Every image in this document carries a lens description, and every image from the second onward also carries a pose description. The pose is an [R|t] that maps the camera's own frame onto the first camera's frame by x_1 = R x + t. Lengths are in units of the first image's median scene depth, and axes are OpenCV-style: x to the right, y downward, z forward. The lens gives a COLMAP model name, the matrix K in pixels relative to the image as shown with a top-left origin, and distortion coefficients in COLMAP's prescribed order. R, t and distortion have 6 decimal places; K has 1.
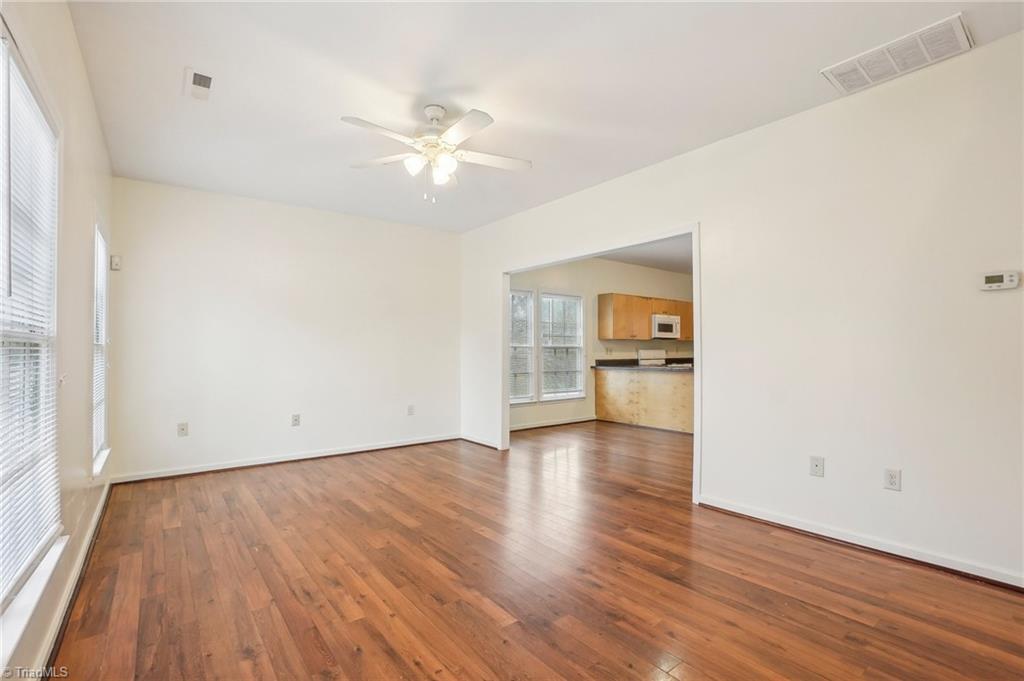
lens RADIAL K [[452.2, 0, 511.9], [0, 452.2, 346.4], [0, 0, 1]] dist [0.002646, 0.001373]
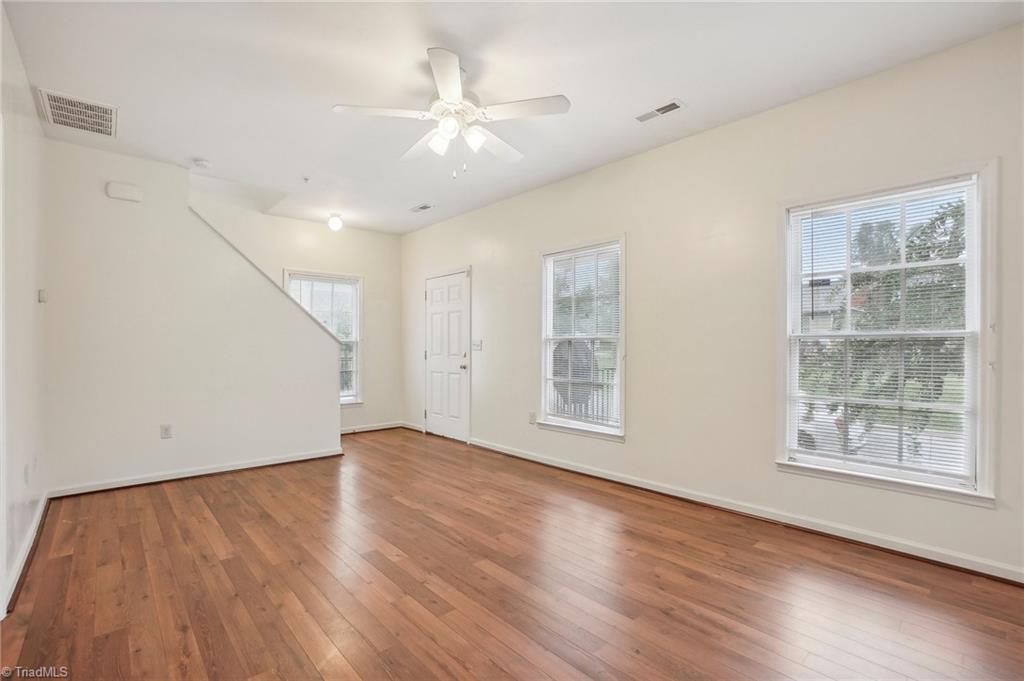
lens RADIAL K [[452.2, 0, 512.0], [0, 452.2, 341.1], [0, 0, 1]] dist [0.002646, 0.001373]
pose [[-0.997004, 0.010750, -0.076595, -0.262758], [0.012012, 0.999799, -0.016028, 0.020841], [0.076407, -0.016900, -0.996933, 2.248806]]
